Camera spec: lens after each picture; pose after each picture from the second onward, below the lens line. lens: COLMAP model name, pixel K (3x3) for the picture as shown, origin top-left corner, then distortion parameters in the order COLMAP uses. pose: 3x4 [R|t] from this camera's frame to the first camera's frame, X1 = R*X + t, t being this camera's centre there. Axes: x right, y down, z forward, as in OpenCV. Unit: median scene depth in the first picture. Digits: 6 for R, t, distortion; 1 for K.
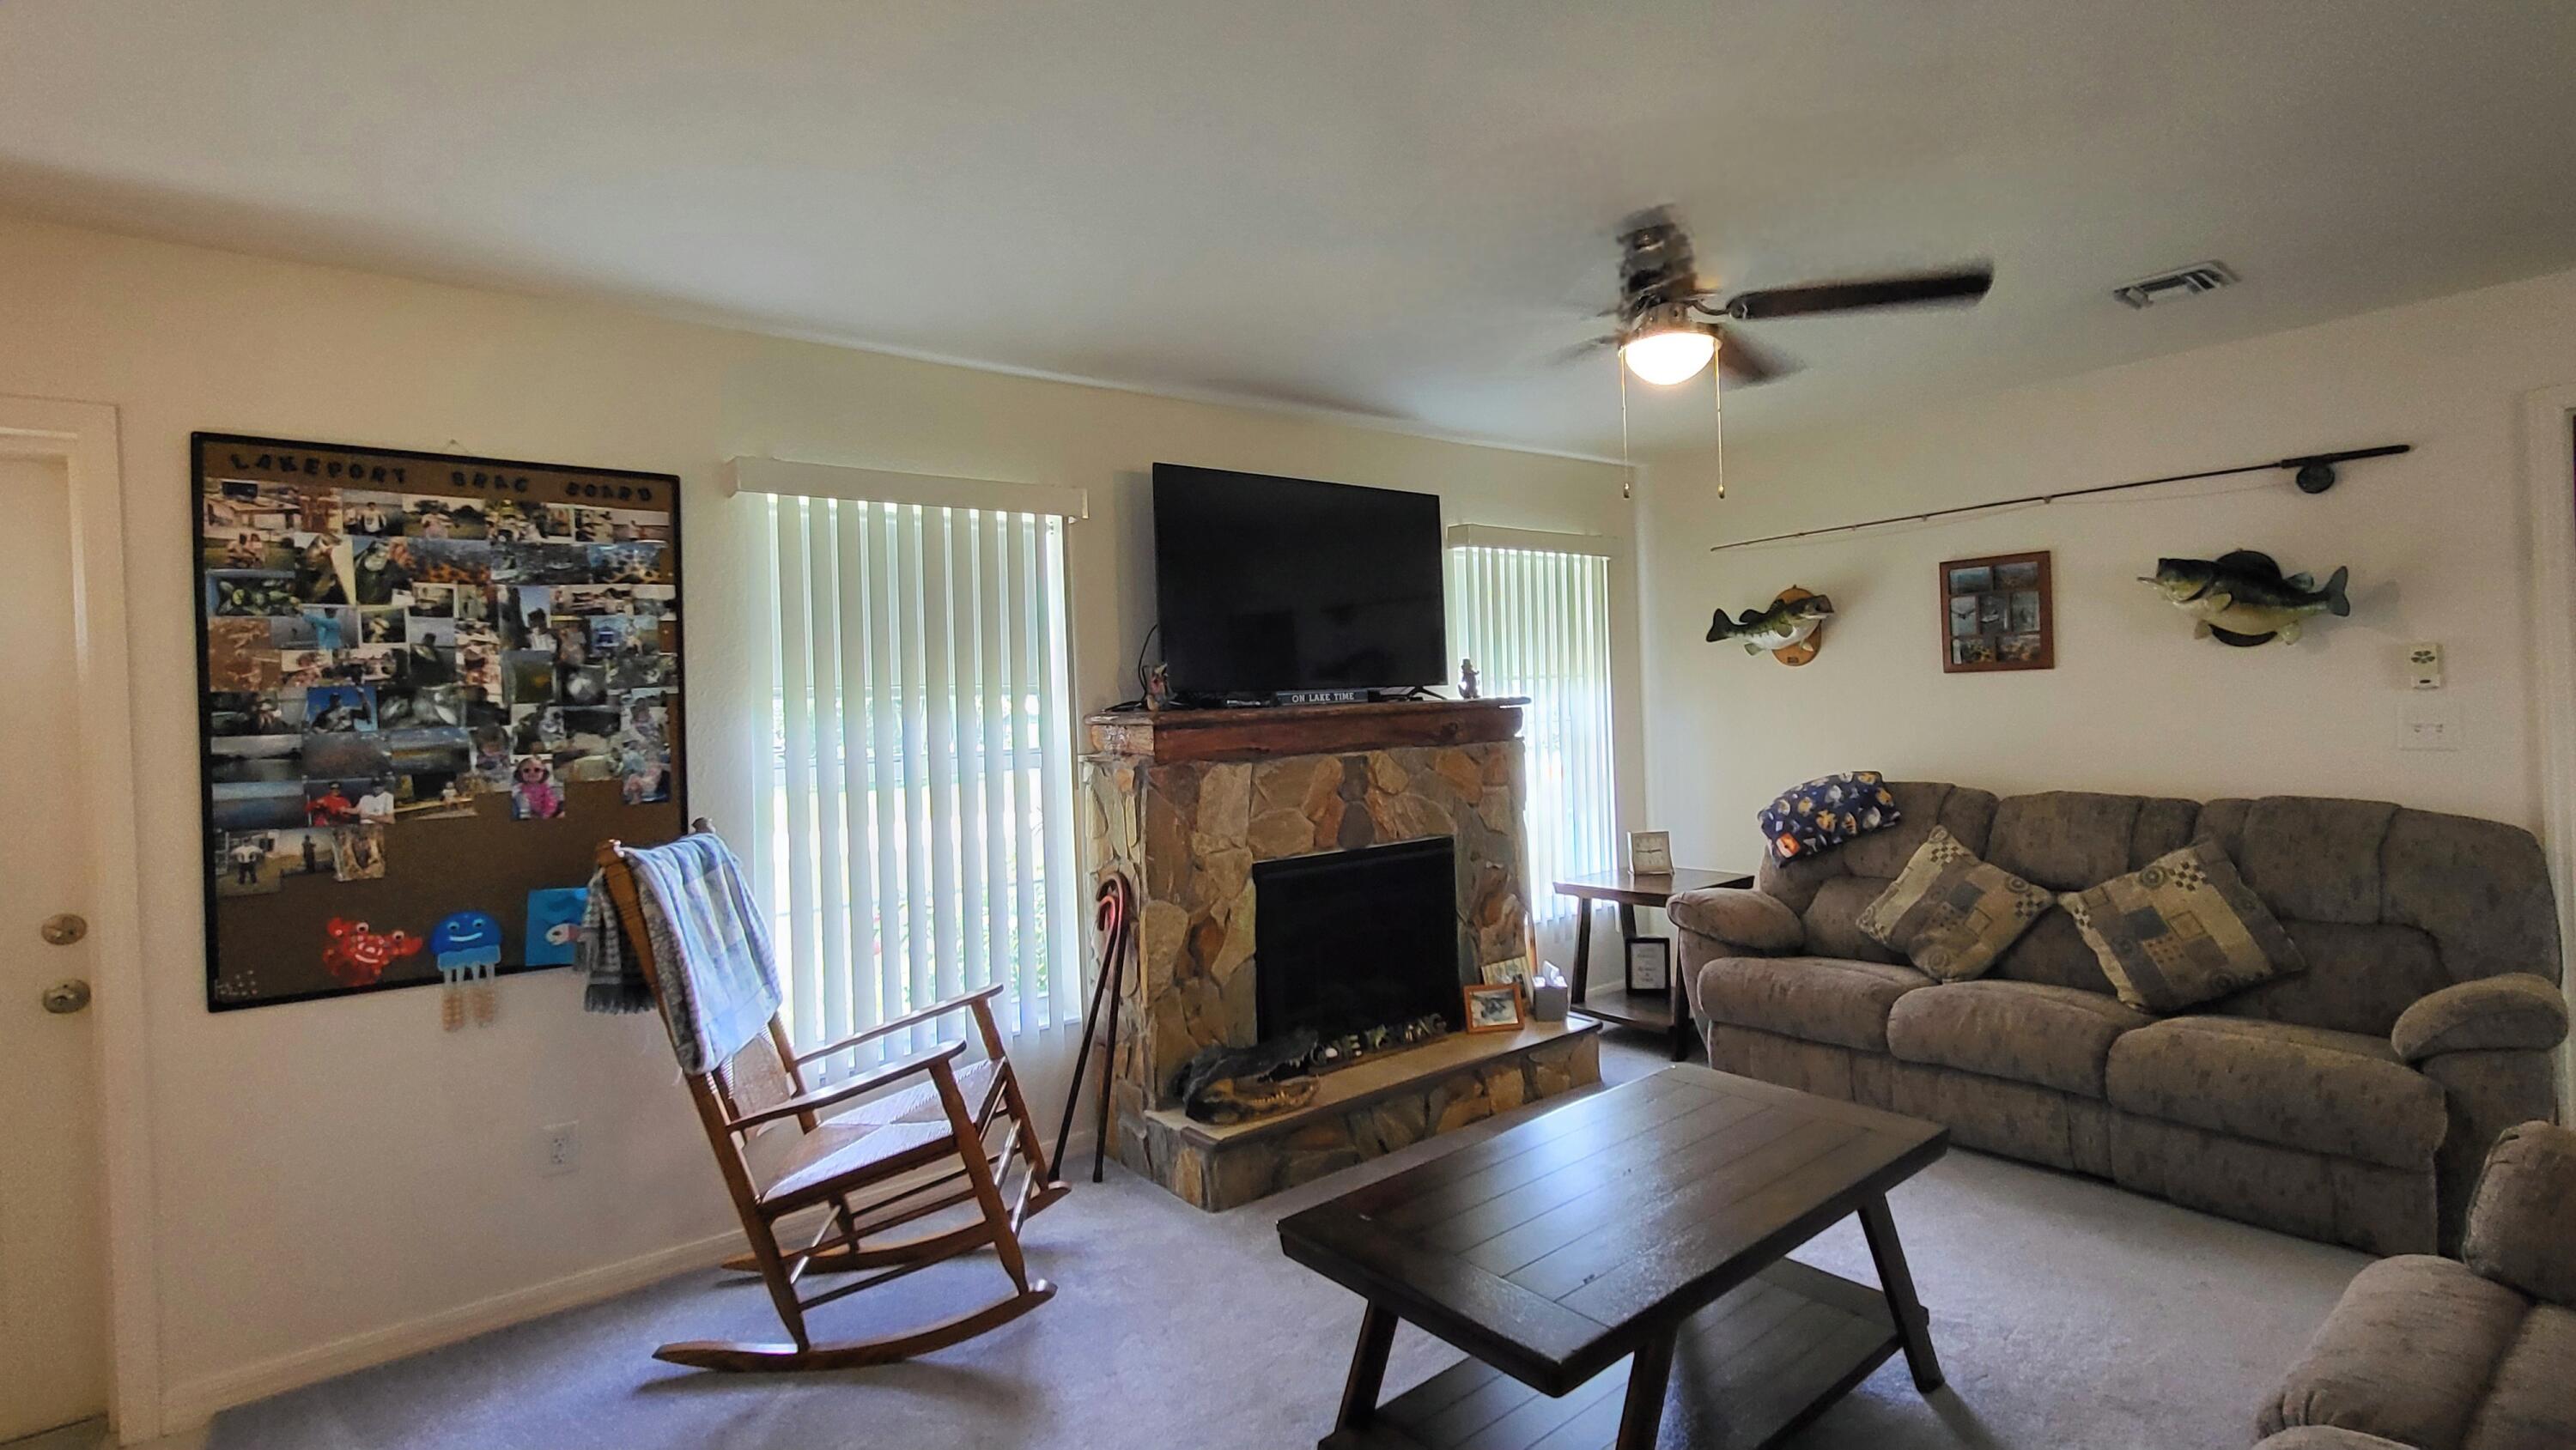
lens RADIAL K [[1196.7, 0, 1311.6], [0, 1196.7, 706.6], [0, 0, 1]] dist [0.001069, 0.000331]
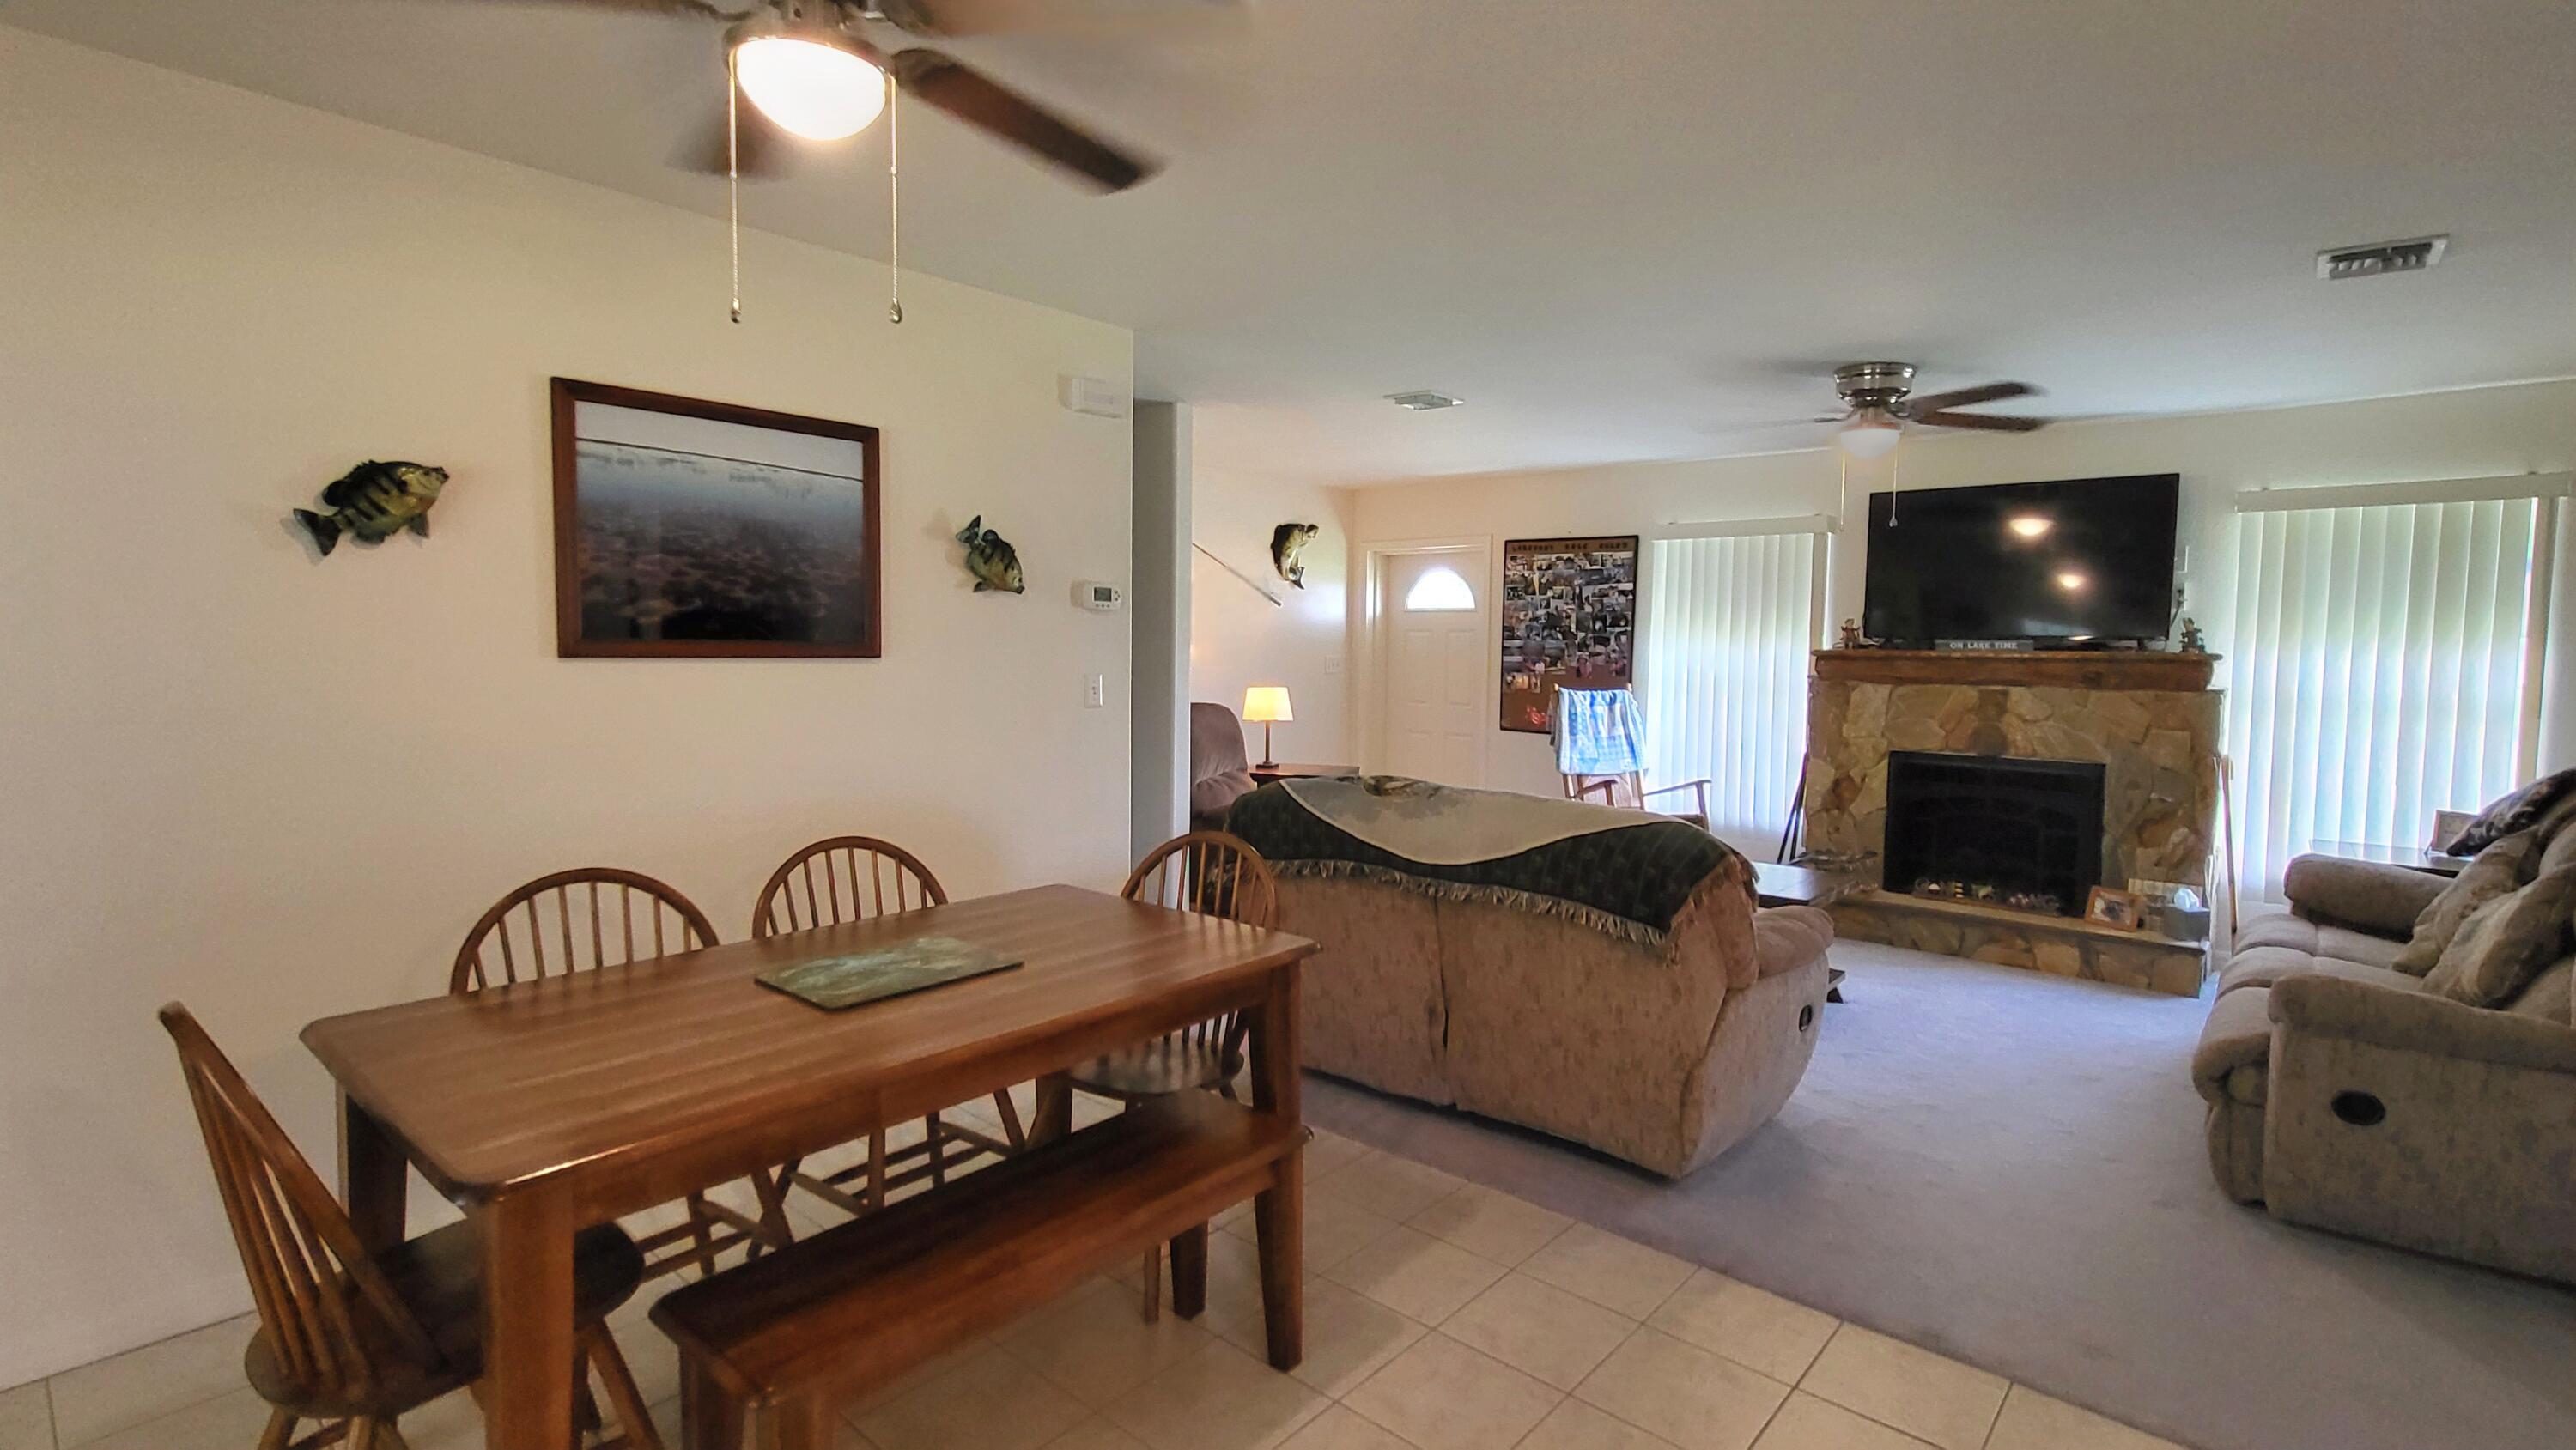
lens RADIAL K [[1196.7, 0, 1311.6], [0, 1196.7, 706.6], [0, 0, 1]] dist [0.001069, 0.000331]
pose [[0.172744, 0.093716, -0.980498, 1.714334], [-0.024781, 0.995562, 0.090790, -0.060618], [0.984655, 0.008614, 0.174300, -0.013401]]
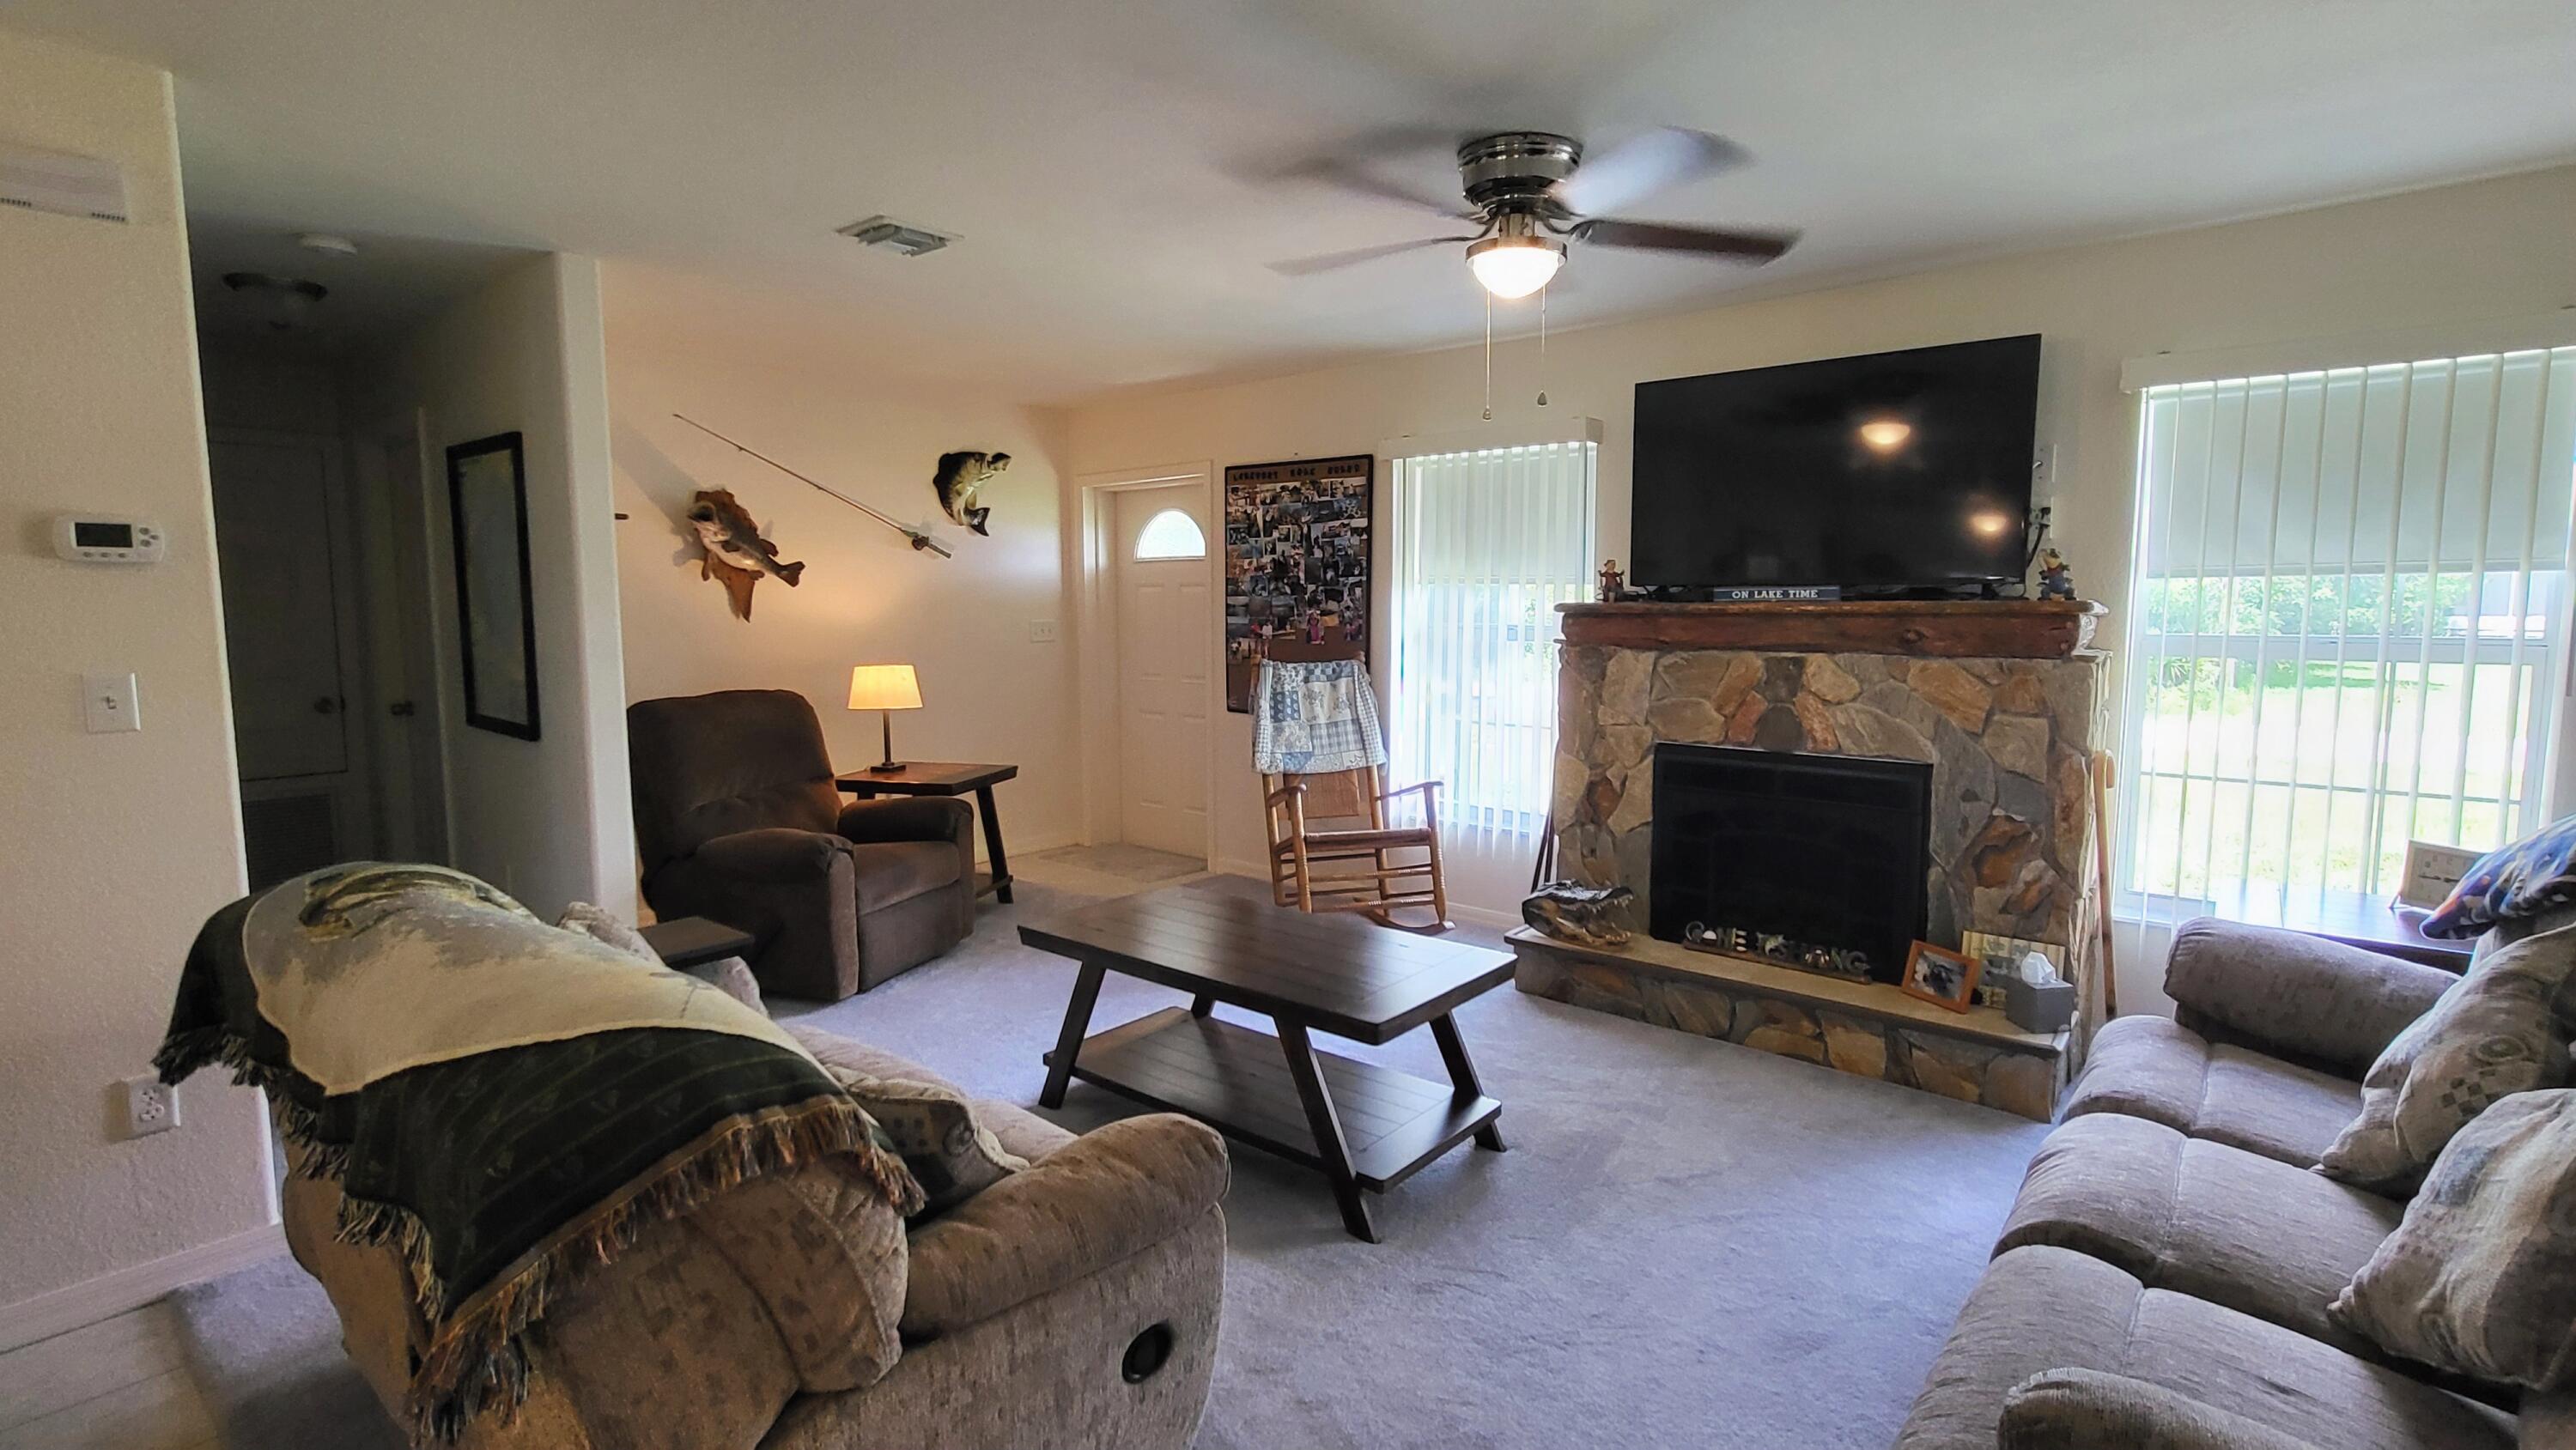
lens RADIAL K [[1196.7, 0, 1311.6], [0, 1196.7, 706.6], [0, 0, 1]] dist [0.001069, 0.000331]
pose [[0.185120, 0.127001, -0.974475, 1.245256], [-0.007635, 0.991770, 0.127805, -0.053315], [0.982686, -0.016219, 0.184567, 0.614355]]
